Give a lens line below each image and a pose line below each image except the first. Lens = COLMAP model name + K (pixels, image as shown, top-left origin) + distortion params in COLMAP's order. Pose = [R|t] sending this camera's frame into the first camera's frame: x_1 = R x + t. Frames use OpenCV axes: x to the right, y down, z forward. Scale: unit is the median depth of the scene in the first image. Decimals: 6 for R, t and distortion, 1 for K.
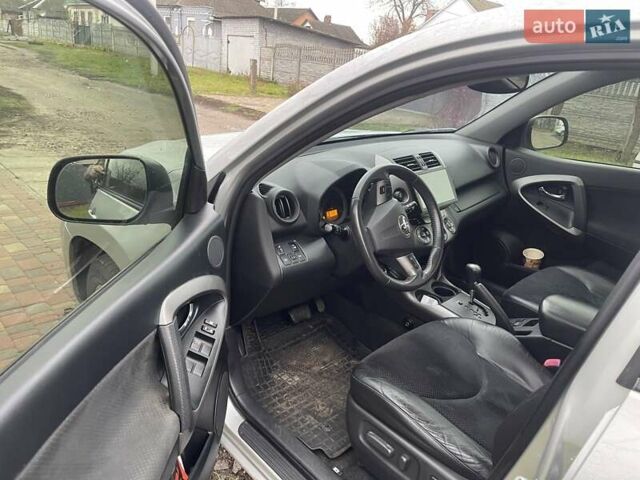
lens RADIAL K [[490.1, 0, 320.0], [0, 490.1, 240.0], [0, 0, 1]] dist [0.065390, -0.087767]
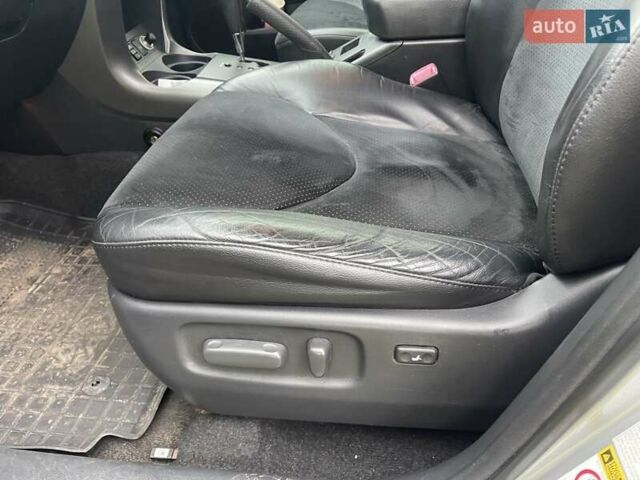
lens RADIAL K [[490.1, 0, 320.0], [0, 490.1, 240.0], [0, 0, 1]] dist [0.065390, -0.087767]
pose [[0.761480, -0.444580, 0.471695, 0.015353], [0.320138, 0.890716, 0.322701, 0.183199], [-0.563613, -0.094723, 0.820590, 0.538139]]
